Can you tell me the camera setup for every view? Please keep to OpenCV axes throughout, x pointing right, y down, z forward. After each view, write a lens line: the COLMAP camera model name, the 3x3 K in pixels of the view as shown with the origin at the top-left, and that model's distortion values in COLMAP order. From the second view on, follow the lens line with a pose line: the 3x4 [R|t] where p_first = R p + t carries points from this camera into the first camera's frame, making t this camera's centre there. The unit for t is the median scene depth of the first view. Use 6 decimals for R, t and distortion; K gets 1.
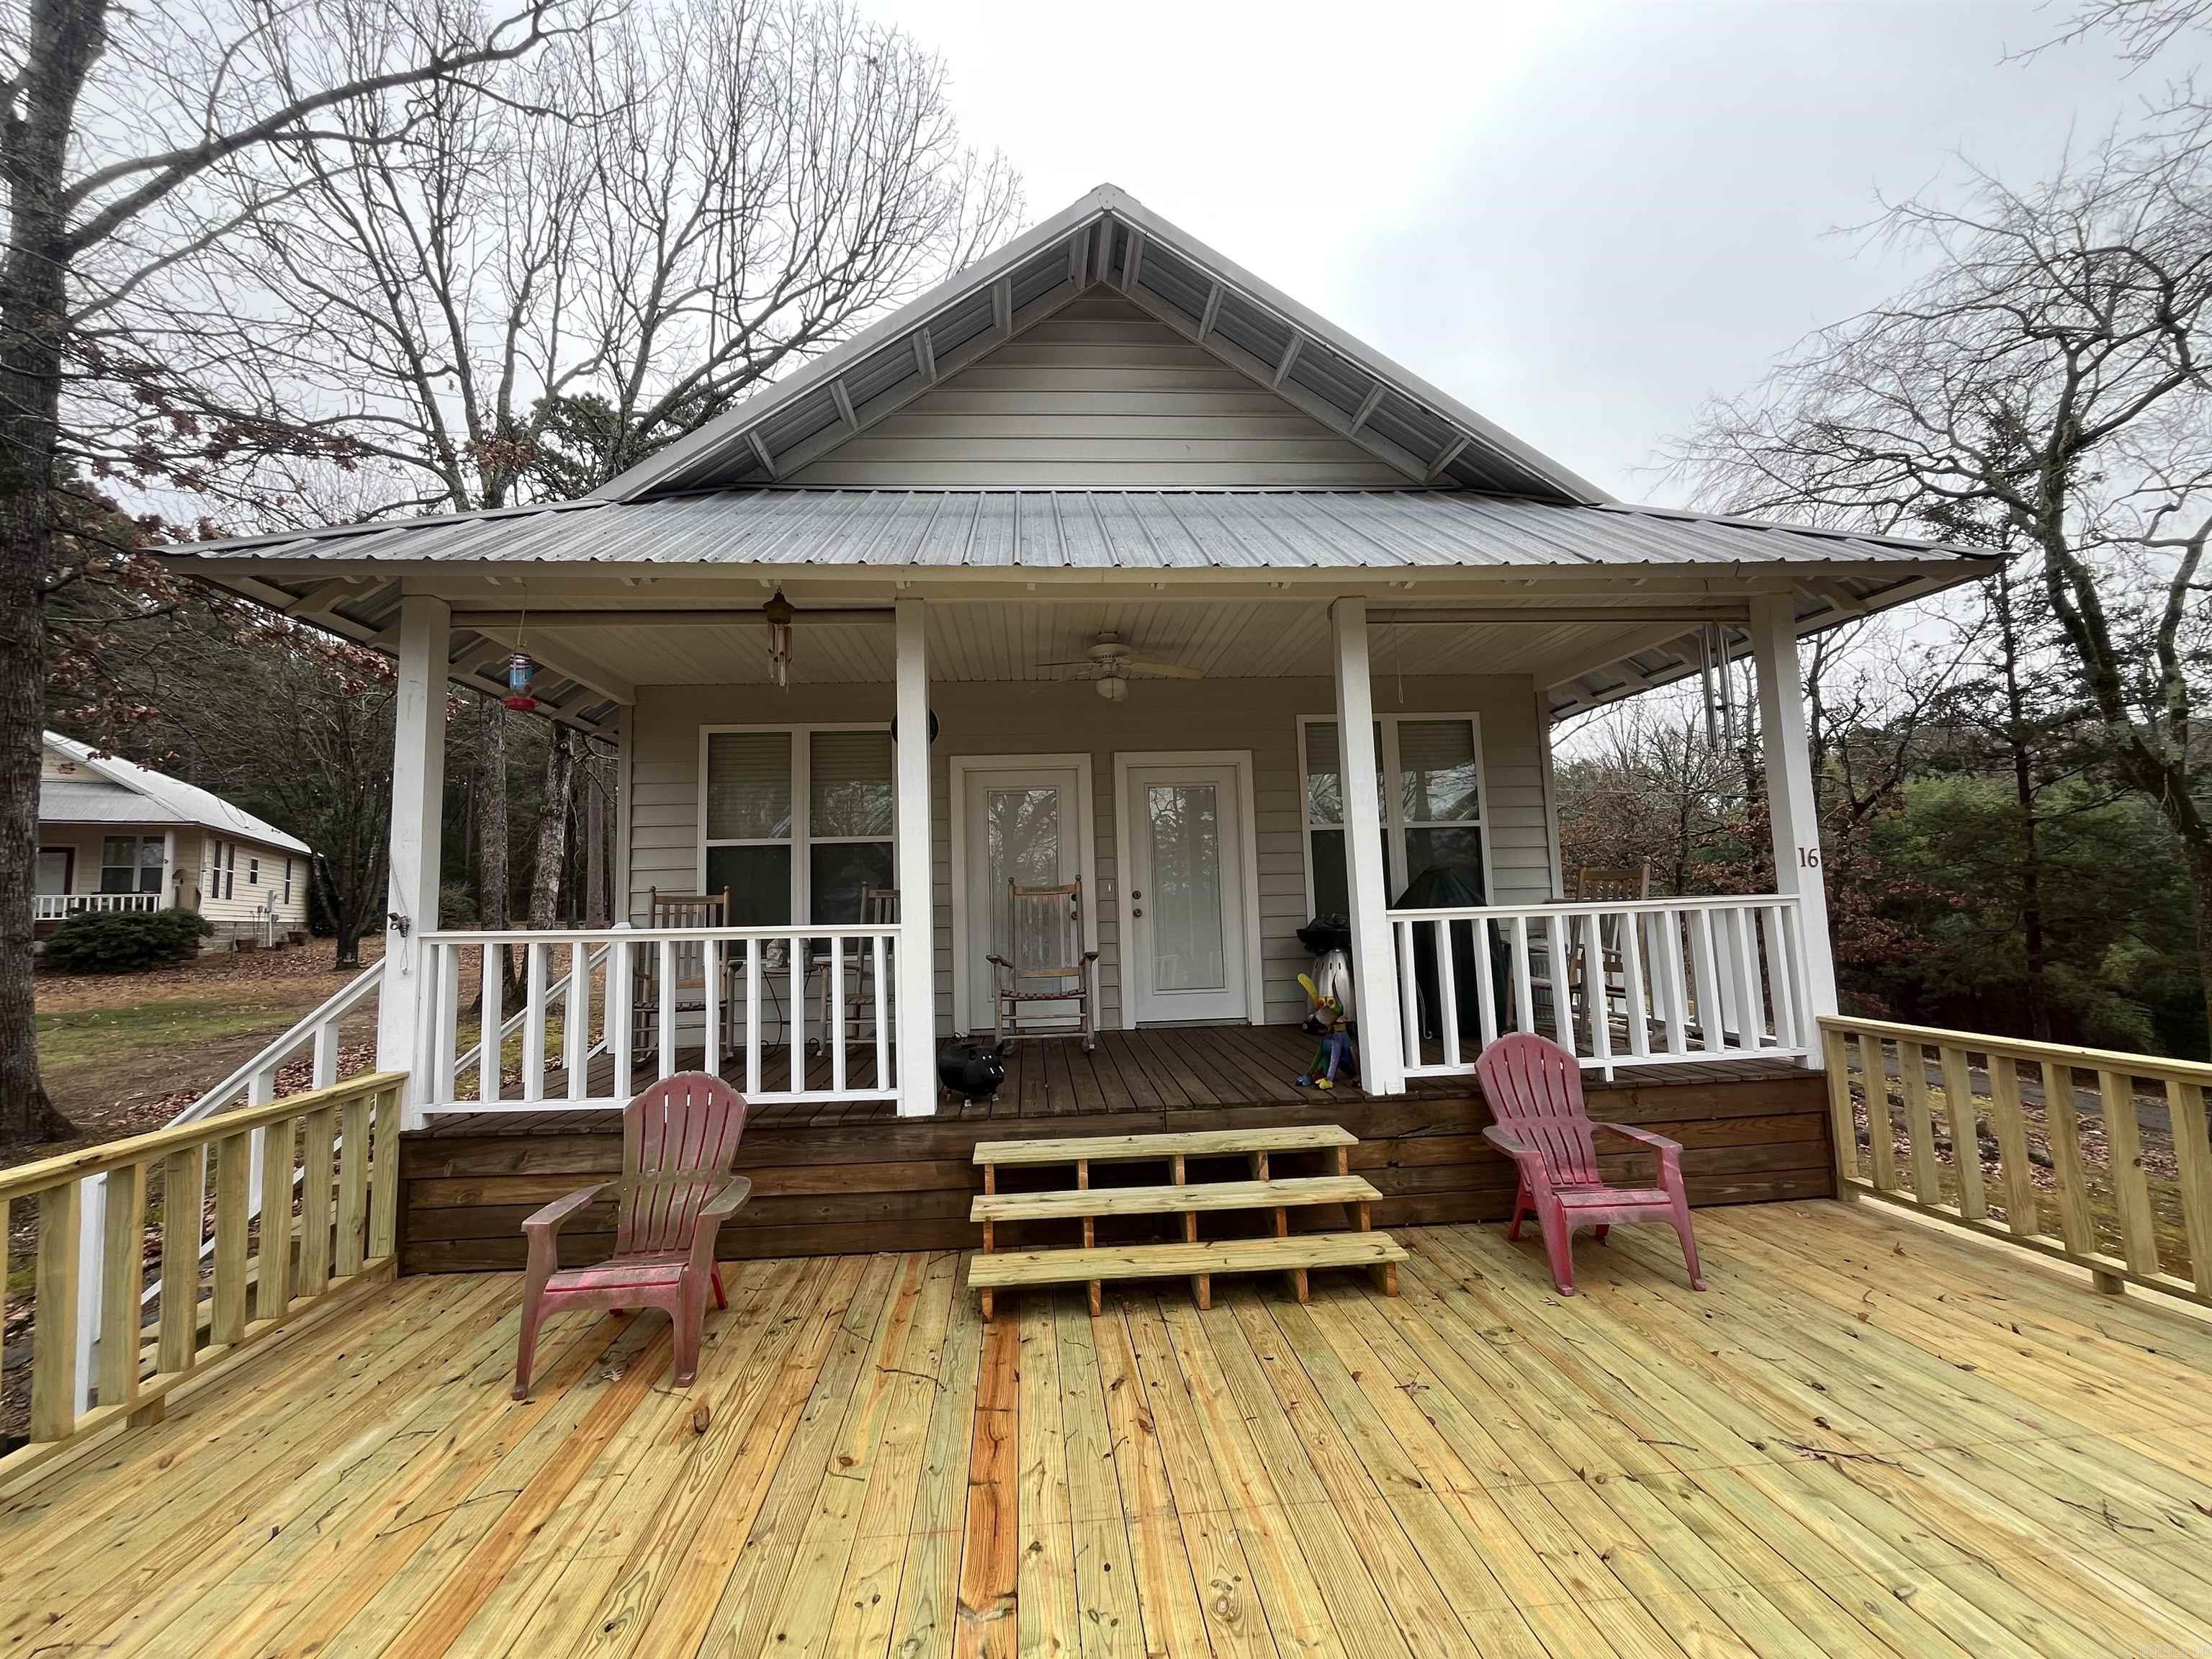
lens RADIAL K [[890.5, 0, 1093.1], [0, 890.5, 830.5], [0, 0, 1]] dist [-0.001665, -0.000339]
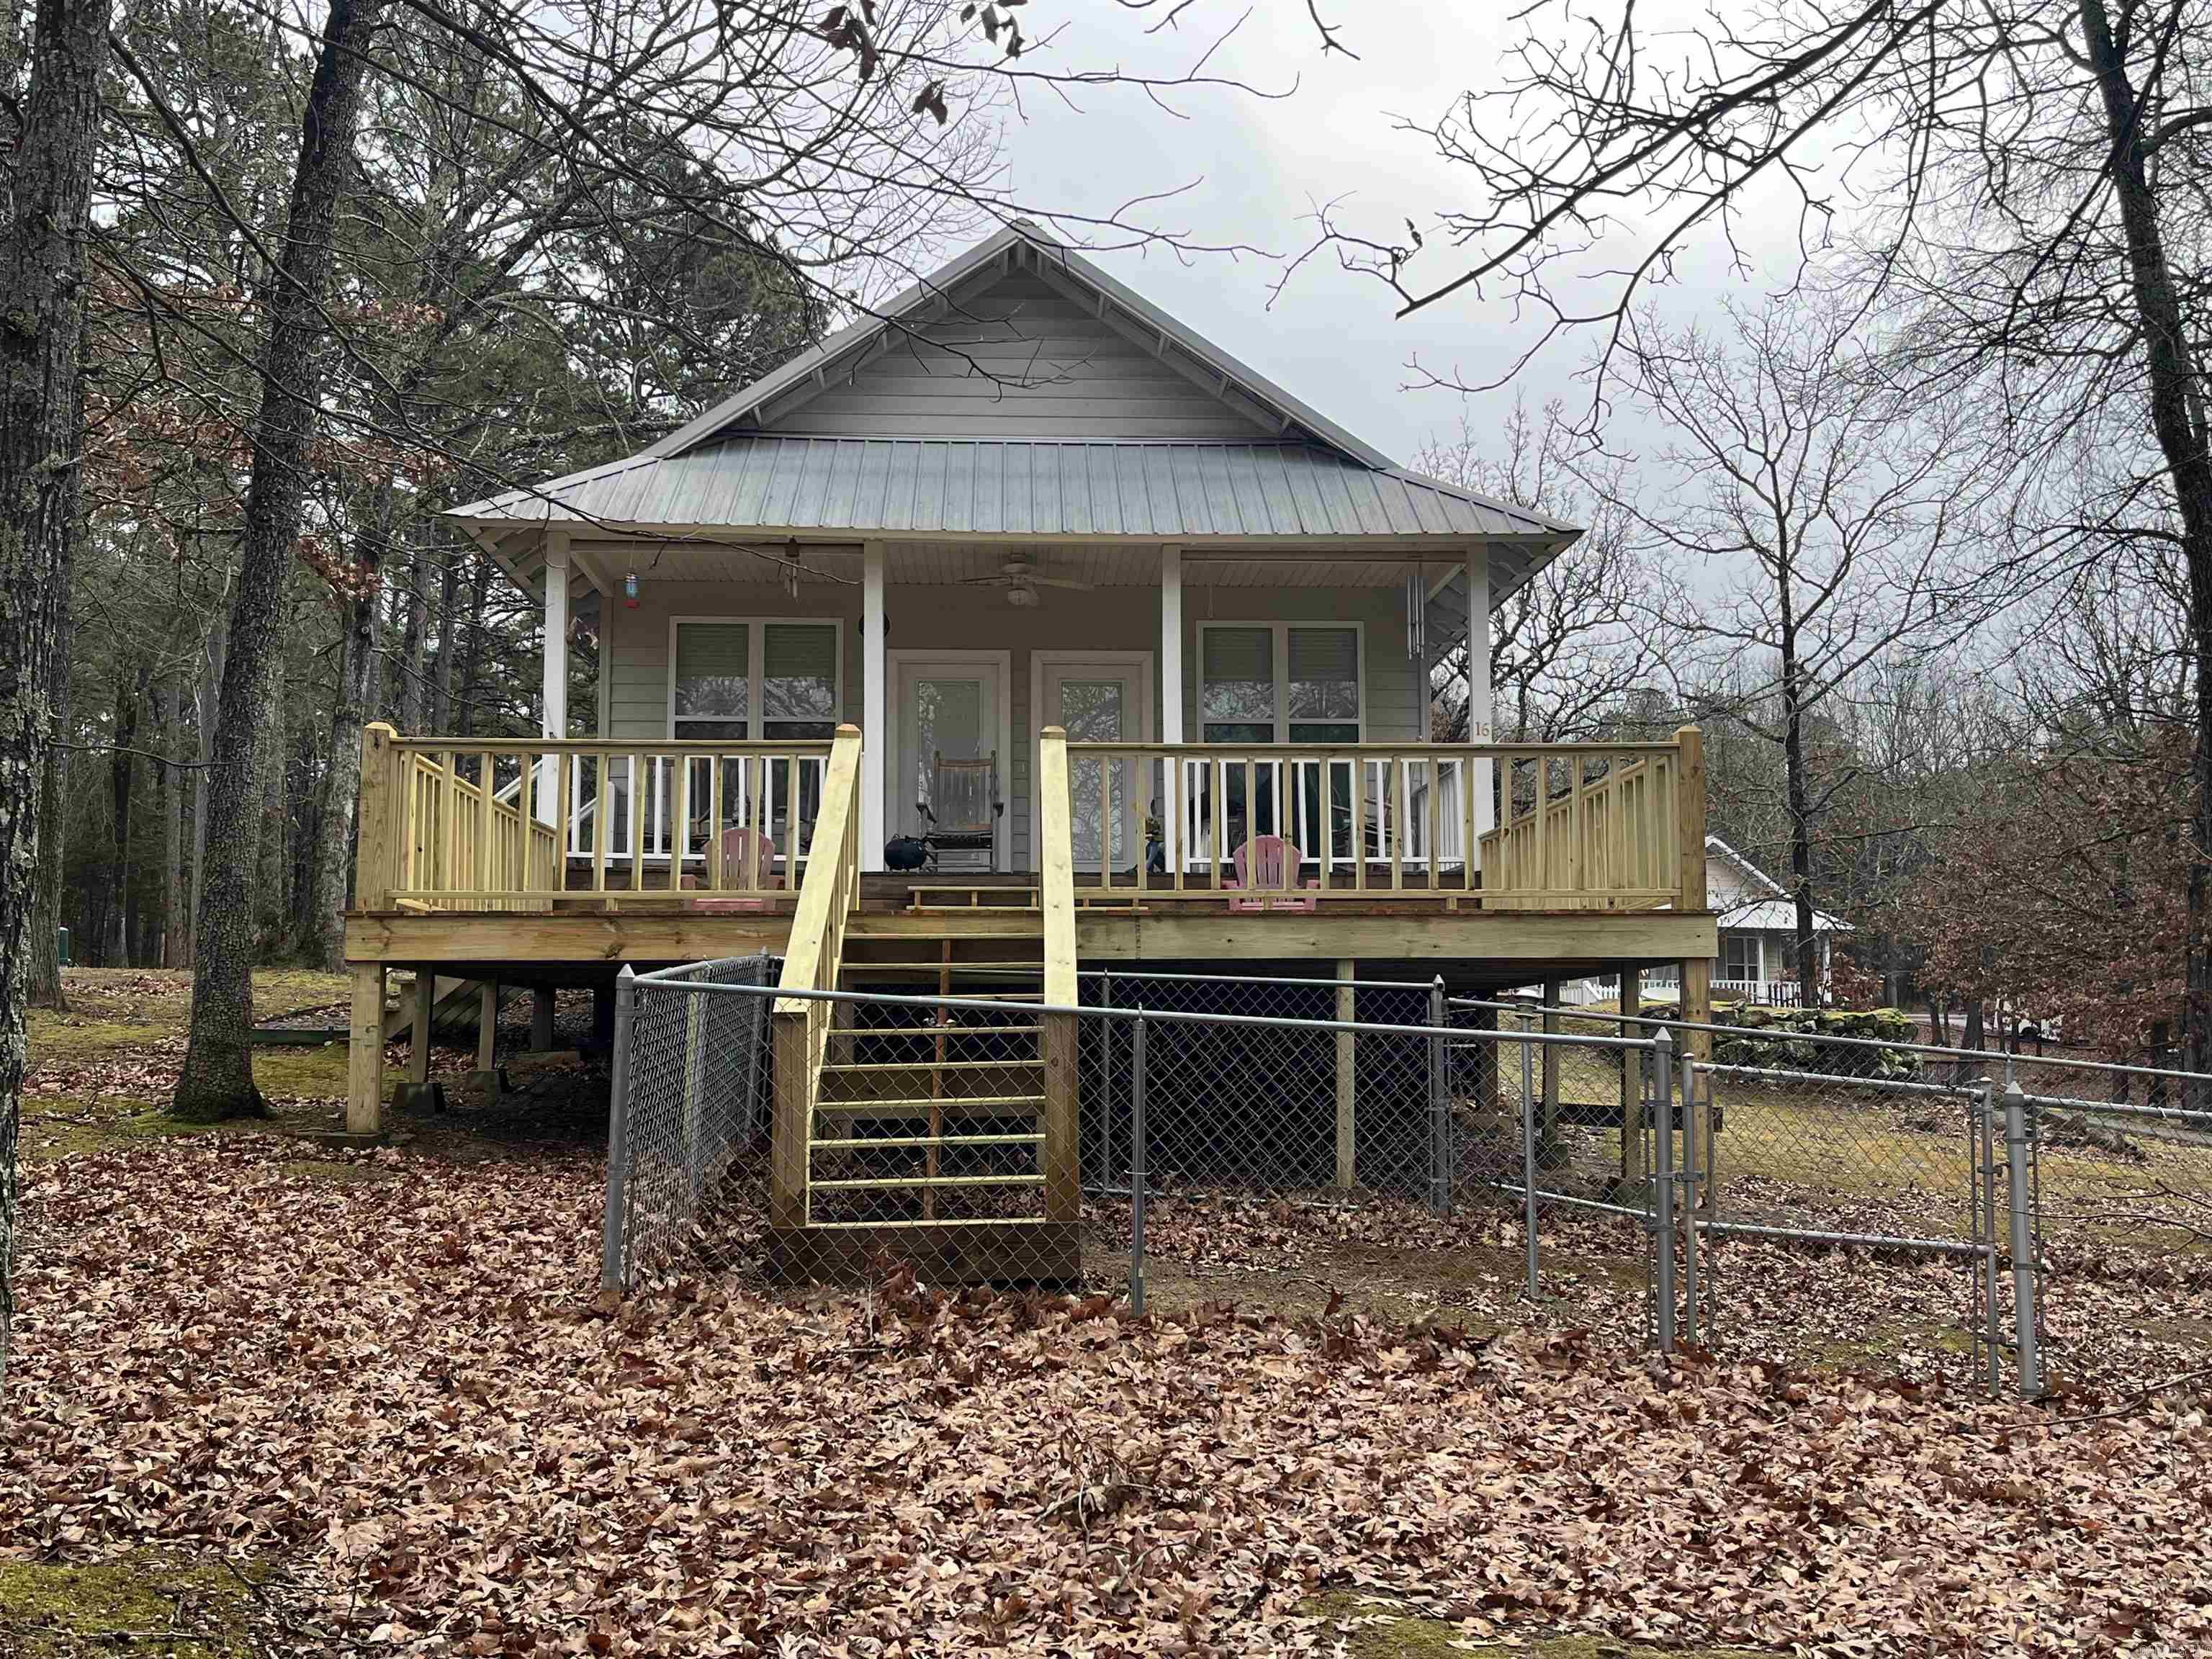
lens RADIAL K [[2120.4, 0, 1111.0], [0, 2120.4, 833.5], [0, 0, 1]] dist [0.058418, 0.000000]
pose [[0.999500, 0.026037, -0.017956, 0.185902], [-0.026263, 0.999577, -0.012473, 0.183711], [0.017624, 0.012939, 0.999761, -1.752436]]
